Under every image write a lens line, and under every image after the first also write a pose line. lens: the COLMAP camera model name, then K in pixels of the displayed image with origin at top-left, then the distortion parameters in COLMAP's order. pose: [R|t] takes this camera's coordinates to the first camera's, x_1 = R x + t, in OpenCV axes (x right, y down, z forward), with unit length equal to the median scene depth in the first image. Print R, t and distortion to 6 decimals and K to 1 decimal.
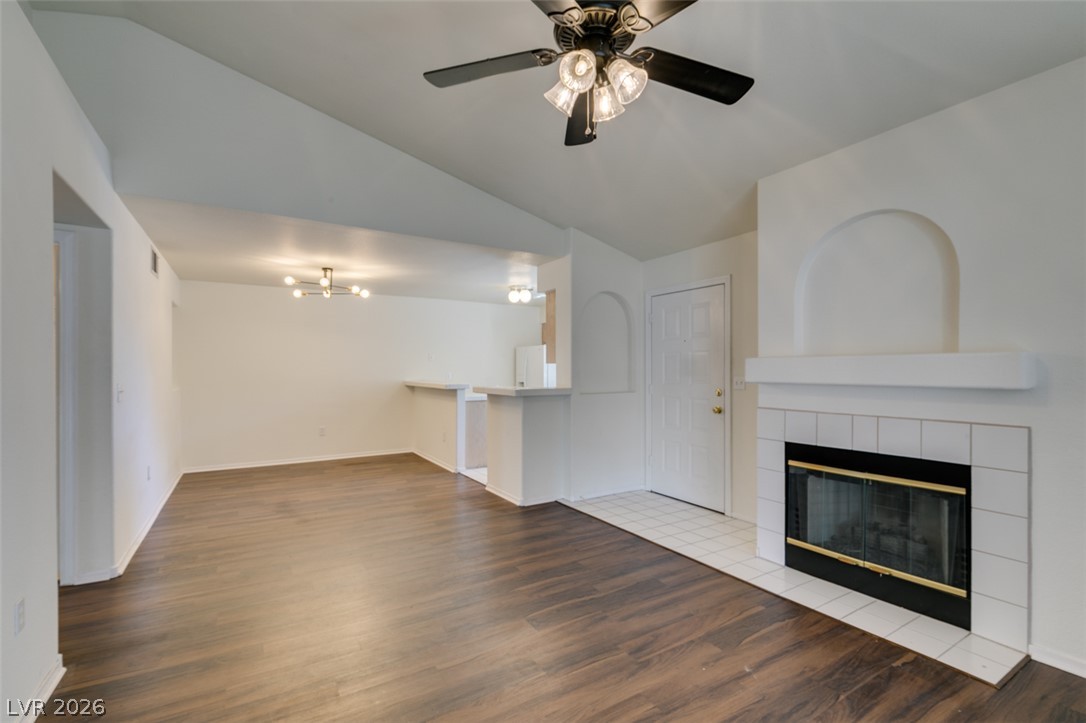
lens RADIAL K [[487.4, 0, 542.0], [0, 487.4, 367.6], [0, 0, 1]] dist [-0.000079, -0.000403]
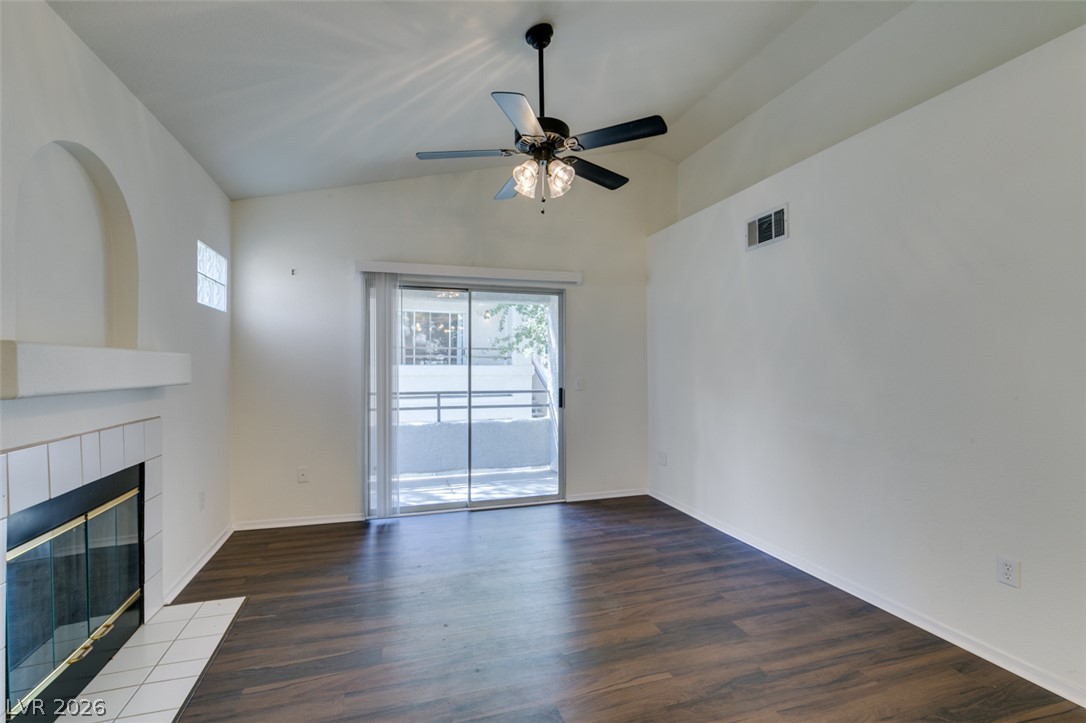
lens RADIAL K [[487.4, 0, 539.0], [0, 487.4, 367.7], [0, 0, 1]] dist [-0.000079, -0.000403]
pose [[-0.971438, 0.002686, 0.237278, -0.117083], [0.002033, 0.999993, -0.002996, 0.005022], [-0.237285, -0.002428, -0.971437, 1.220489]]
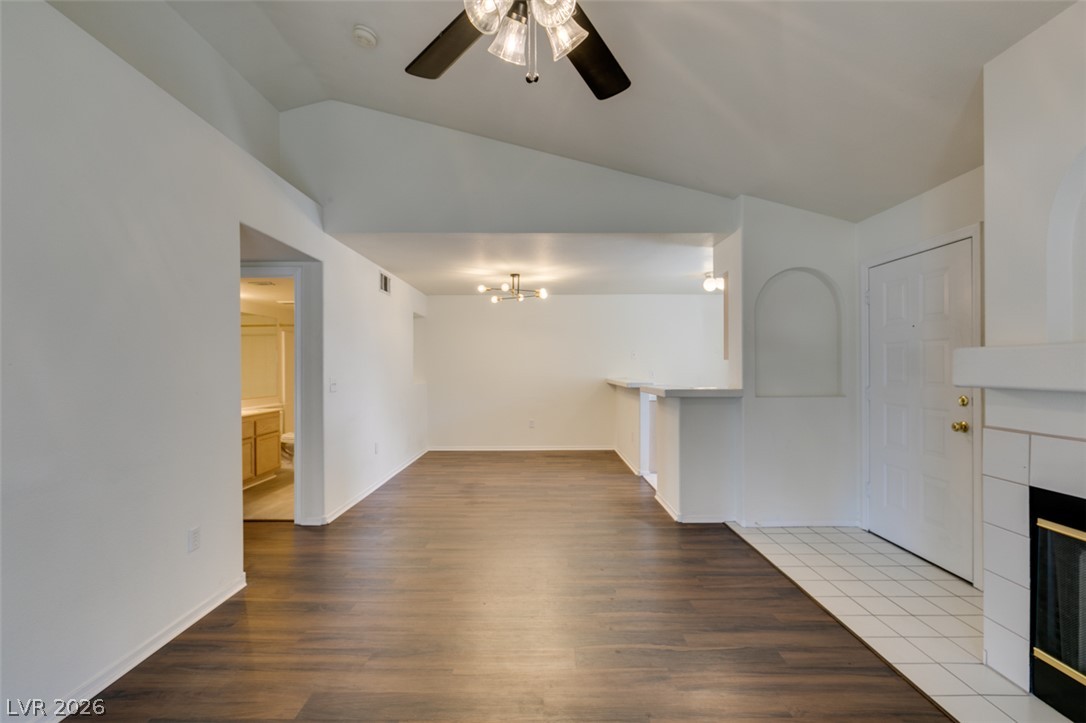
lens RADIAL K [[487.4, 0, 540.1], [0, 487.4, 363.9], [0, 0, 1]] dist [-0.000079, -0.000403]
pose [[0.851577, -0.003868, -0.524215, 0.272855], [0.002444, 0.999991, -0.003408, 0.001479], [0.524224, 0.001621, 0.851579, 0.156763]]
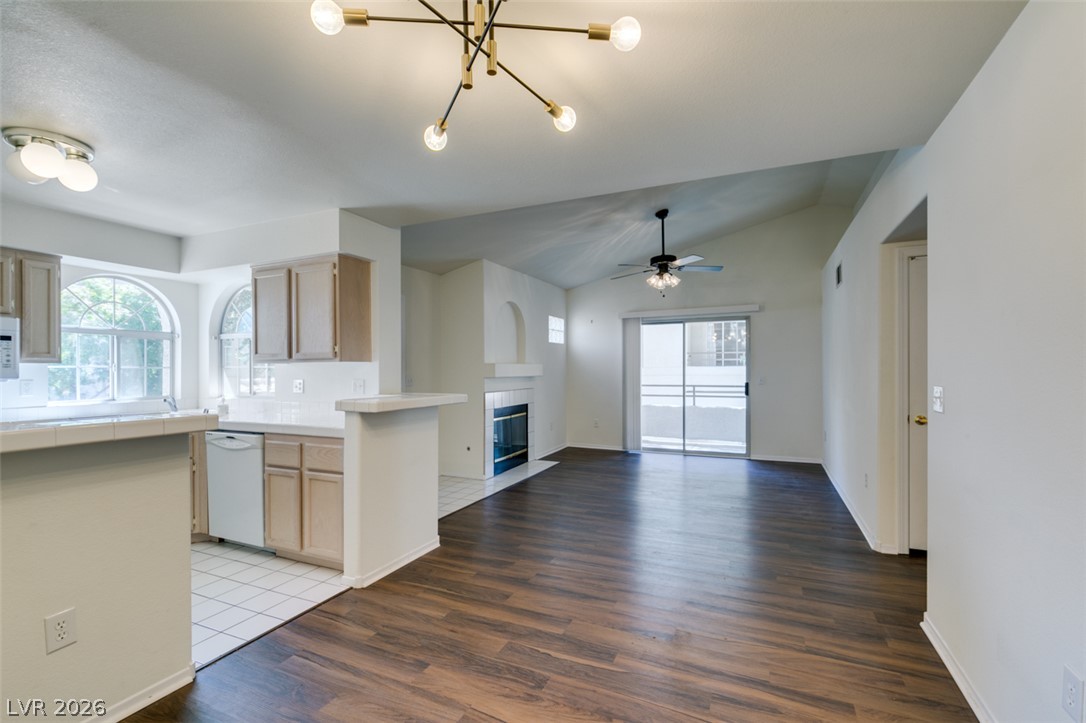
lens RADIAL K [[487.4, 0, 542.8], [0, 487.4, 368.4], [0, 0, 1]] dist [-0.000079, -0.000403]
pose [[-0.564082, 0.005802, 0.825699, -1.031809], [0.003132, 0.999983, -0.004887, 0.006740], [-0.825713, -0.000170, -0.564090, 1.717414]]
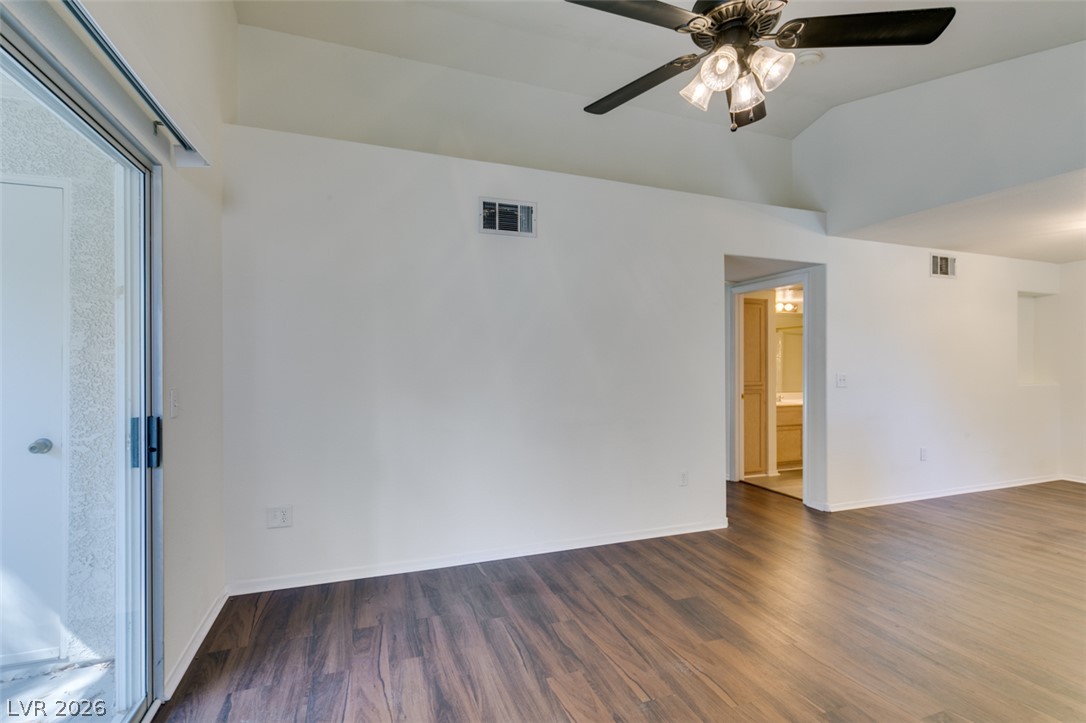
lens RADIAL K [[487.4, 0, 540.3], [0, 487.4, 362.3], [0, 0, 1]] dist [-0.000079, -0.000403]
pose [[-0.195706, -0.000375, -0.980663, 0.572001], [0.001165, 0.999999, -0.000615, 0.001202], [0.980662, -0.001262, -0.195705, 0.403340]]
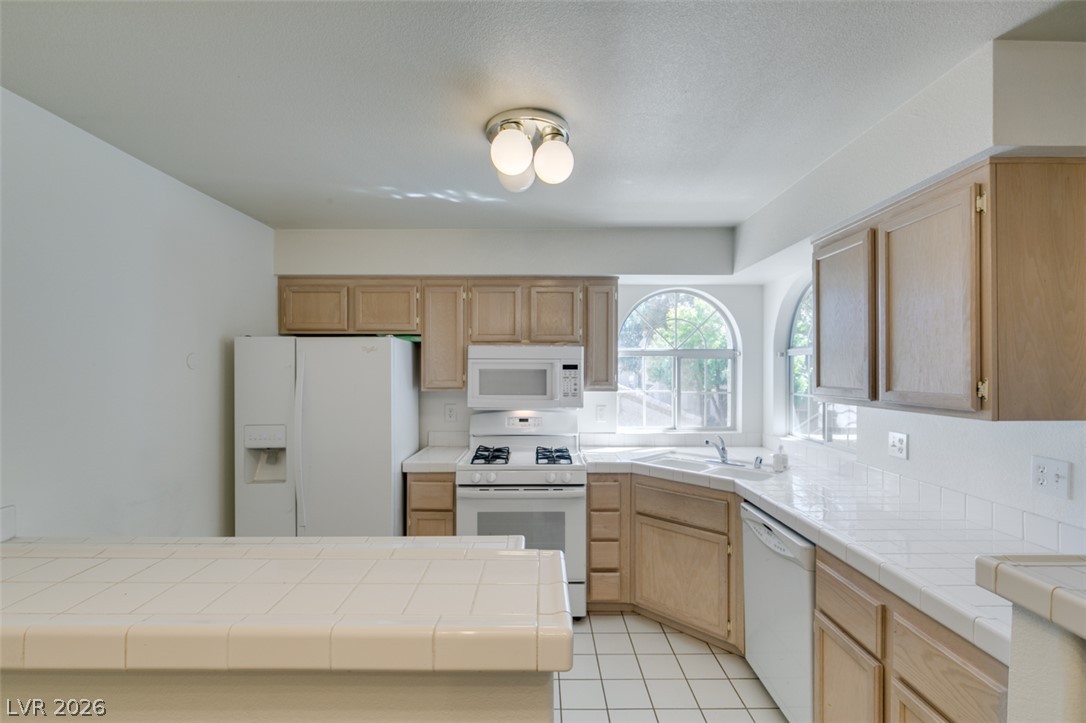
lens RADIAL K [[487.4, 0, 541.3], [0, 487.4, 367.6], [0, 0, 1]] dist [-0.000079, -0.000403]
pose [[0.519632, 0.003572, 0.854383, -0.525203], [-0.004351, 0.999989, -0.001534, -0.055055], [-0.854379, -0.002921, 0.519642, 1.610921]]
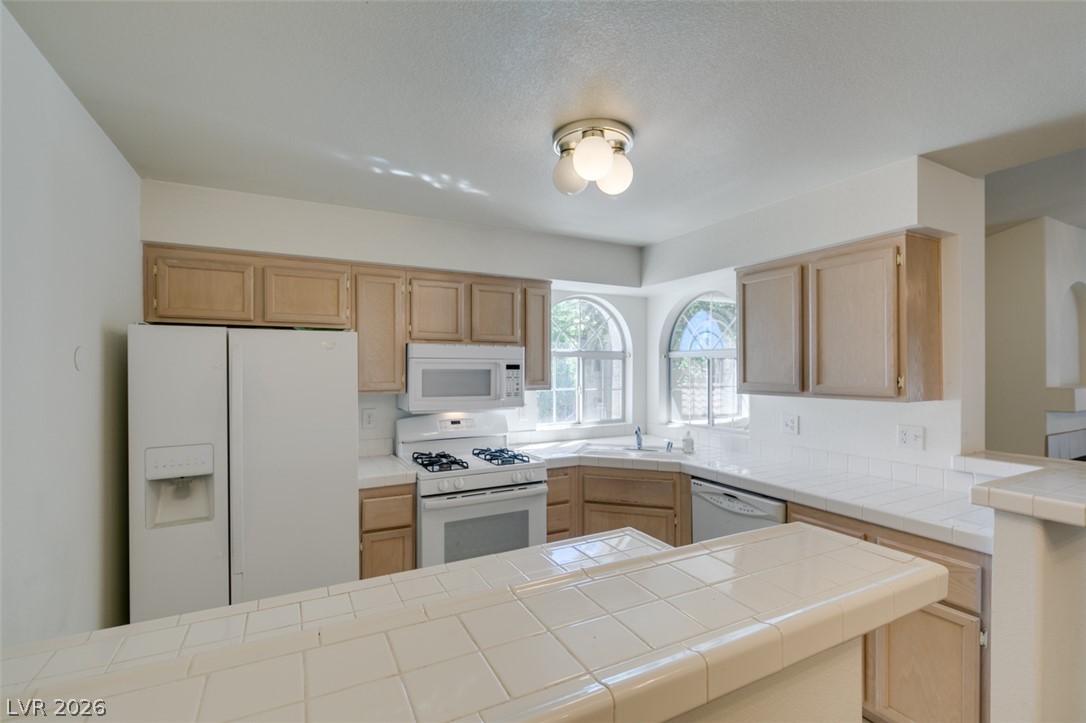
lens RADIAL K [[487.4, 0, 542.5], [0, 487.4, 367.3], [0, 0, 1]] dist [-0.000079, -0.000403]
pose [[0.063837, 0.002729, 0.997957, -0.632101], [-0.002969, 0.999992, -0.002545, -0.054877], [-0.997956, -0.002800, 0.063844, 1.922974]]
